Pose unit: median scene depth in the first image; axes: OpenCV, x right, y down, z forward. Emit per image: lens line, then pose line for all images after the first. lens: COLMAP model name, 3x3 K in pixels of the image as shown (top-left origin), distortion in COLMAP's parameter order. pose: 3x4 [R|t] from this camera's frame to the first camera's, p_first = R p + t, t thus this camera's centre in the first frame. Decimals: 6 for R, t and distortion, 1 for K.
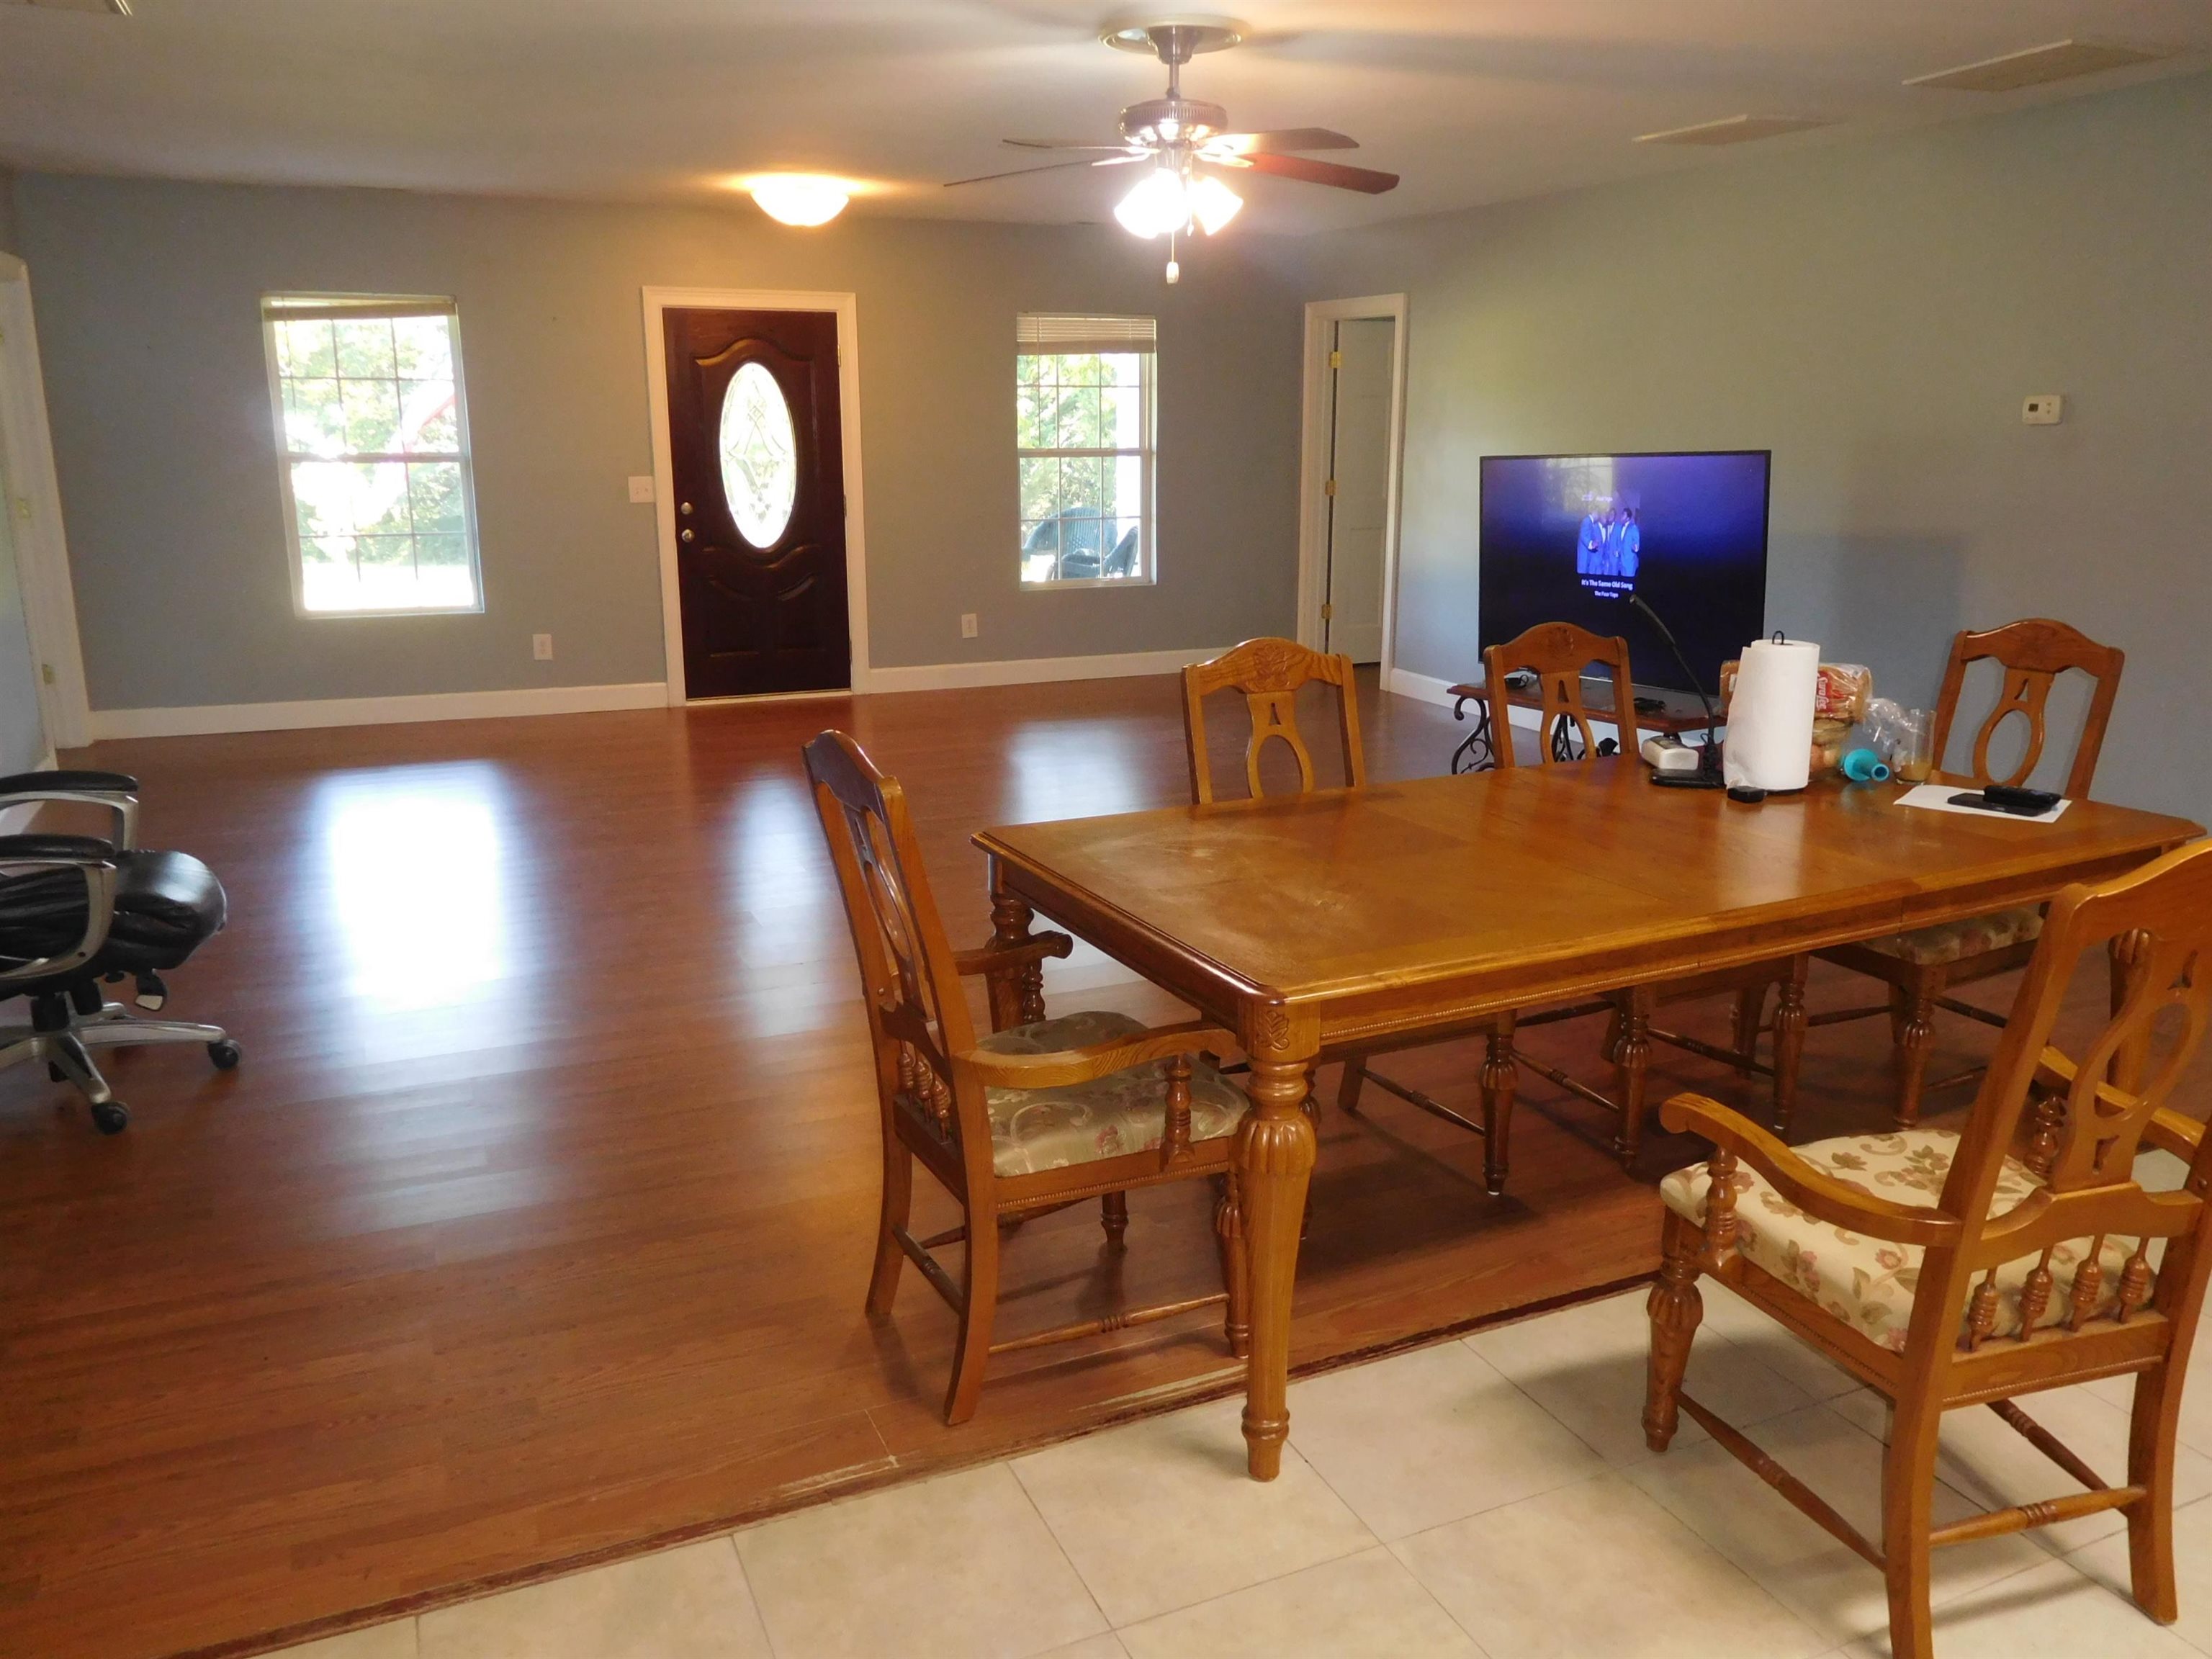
lens RADIAL K [[1640.0, 0, 1106.0], [0, 1640.0, 829.5], [0, 0, 1]] dist [-0.005177, 0.002431]
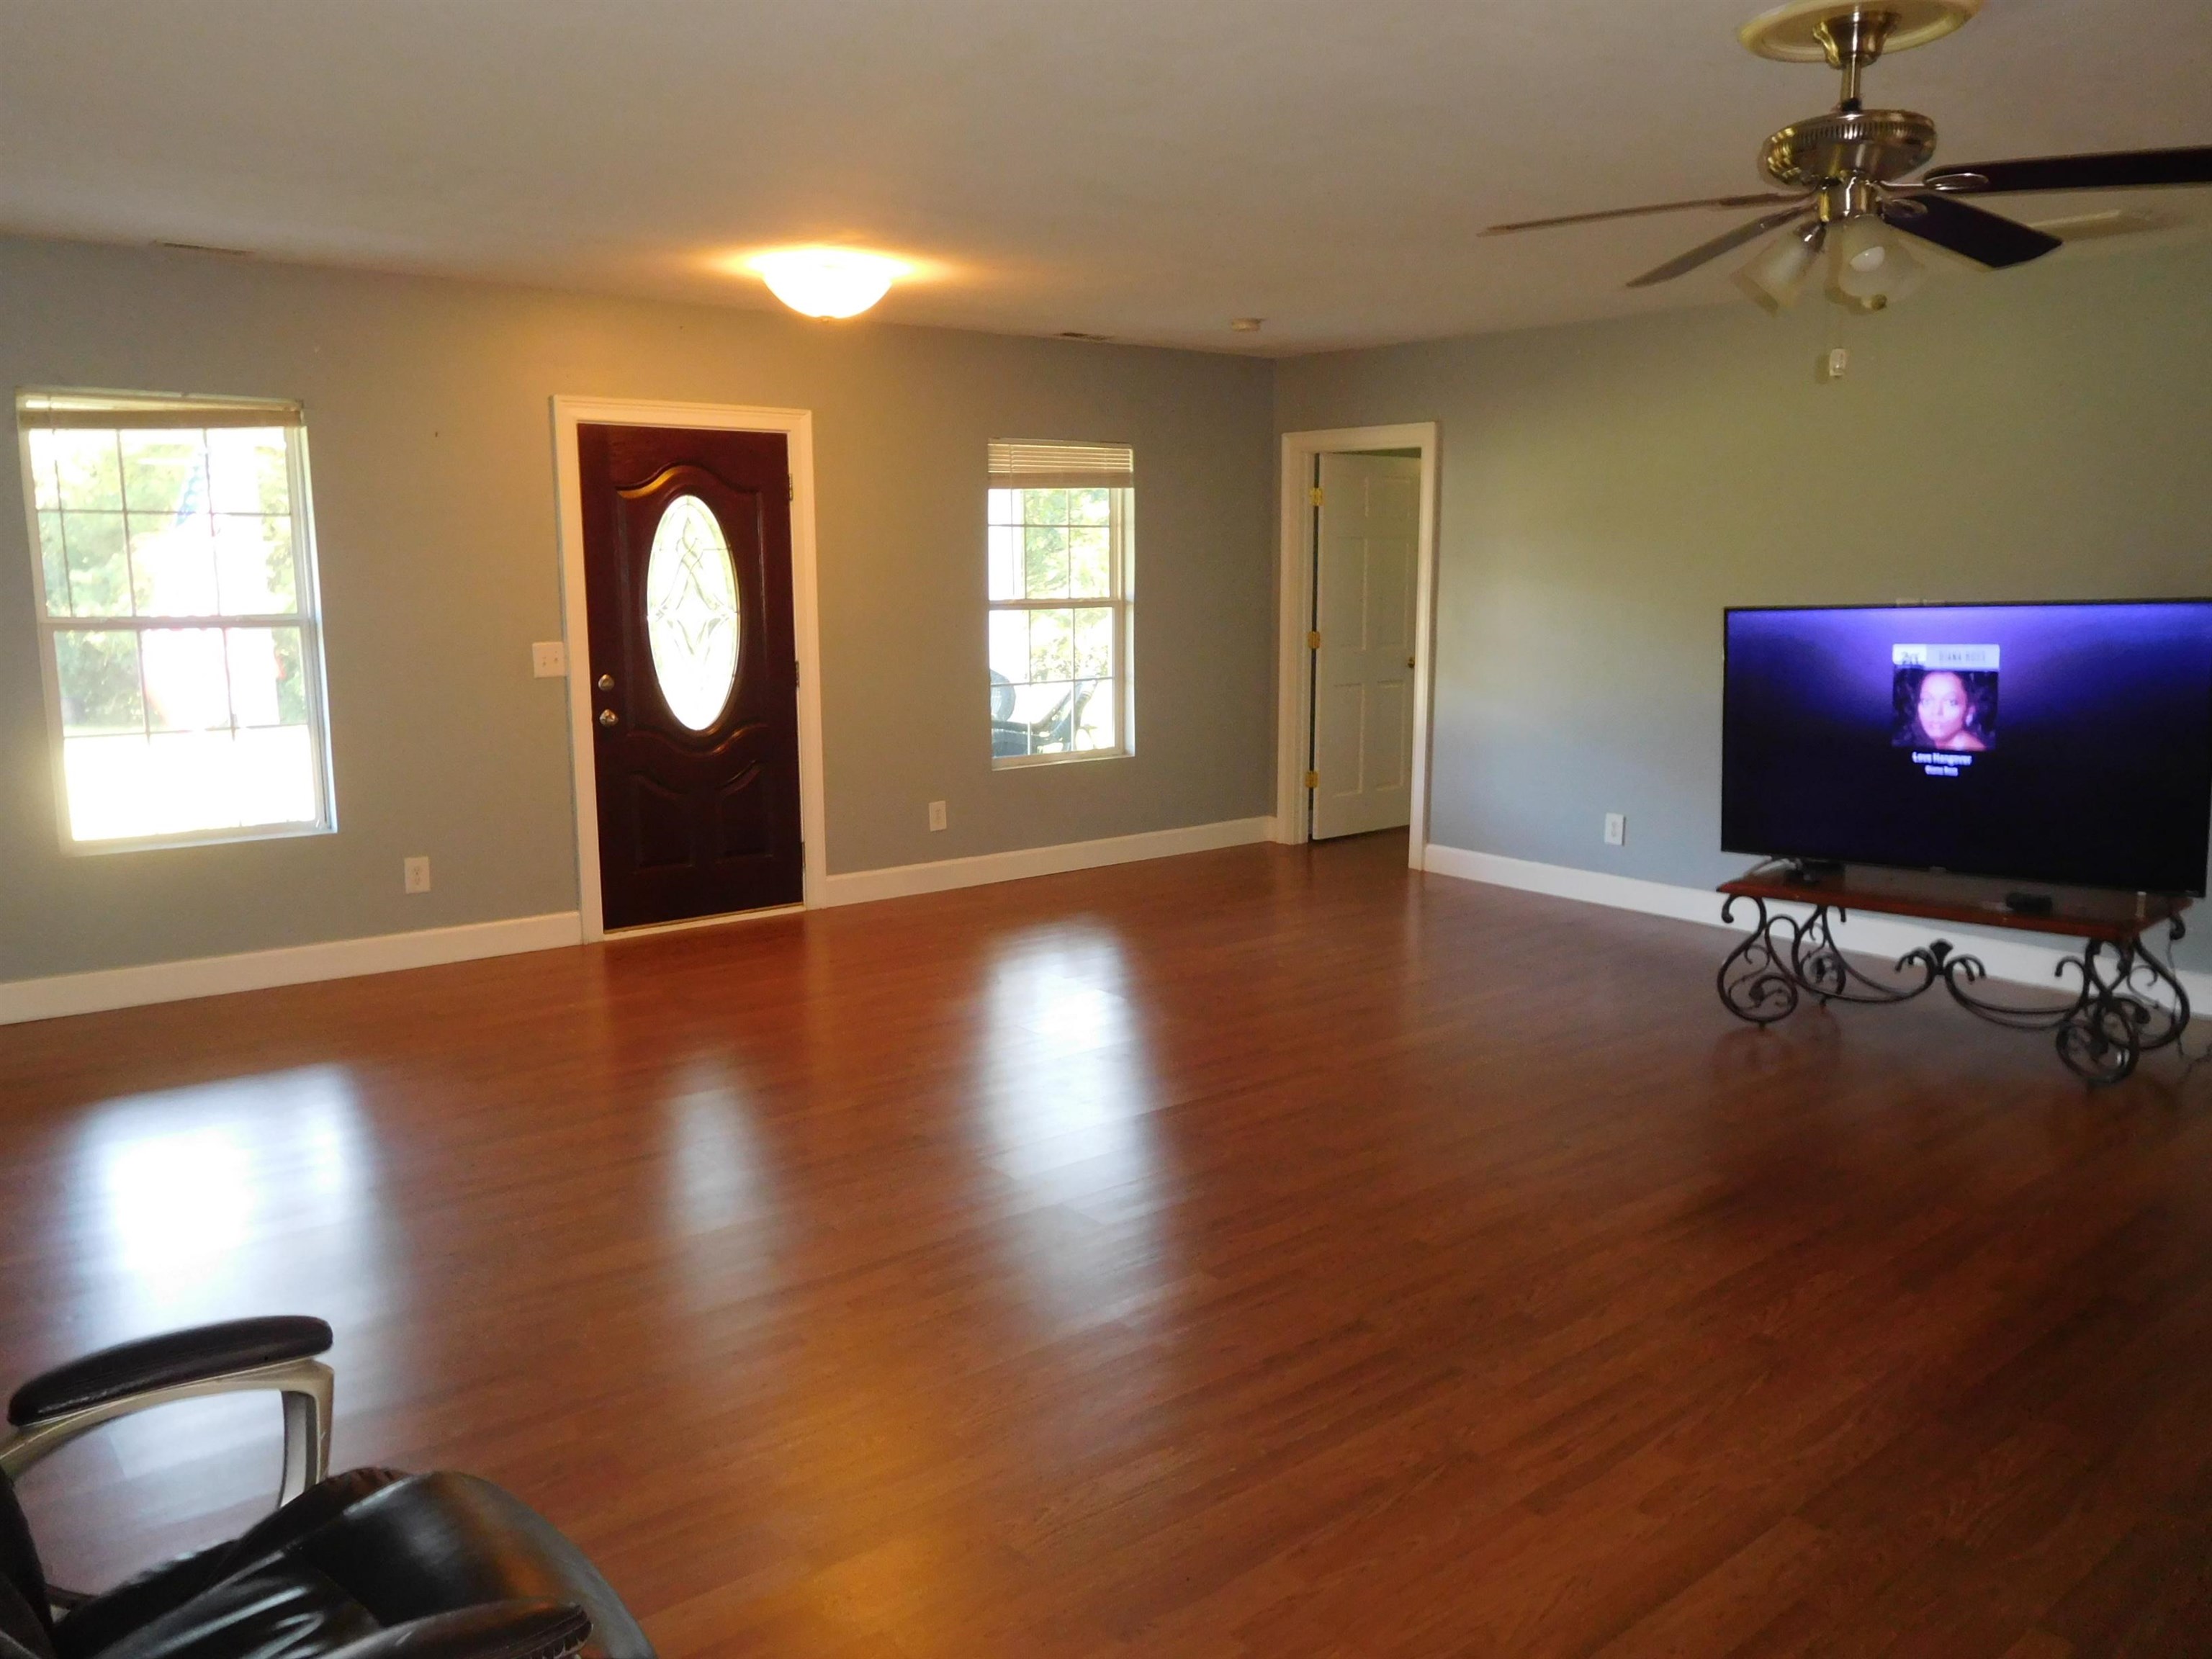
lens RADIAL K [[1640.0, 0, 1106.0], [0, 1640.0, 829.5], [0, 0, 1]] dist [-0.005177, 0.002431]
pose [[0.967555, -0.044249, 0.248757, -0.220938], [0.064787, 0.995078, -0.074989, -0.055319], [-0.244215, 0.088672, 0.965659, 0.212975]]
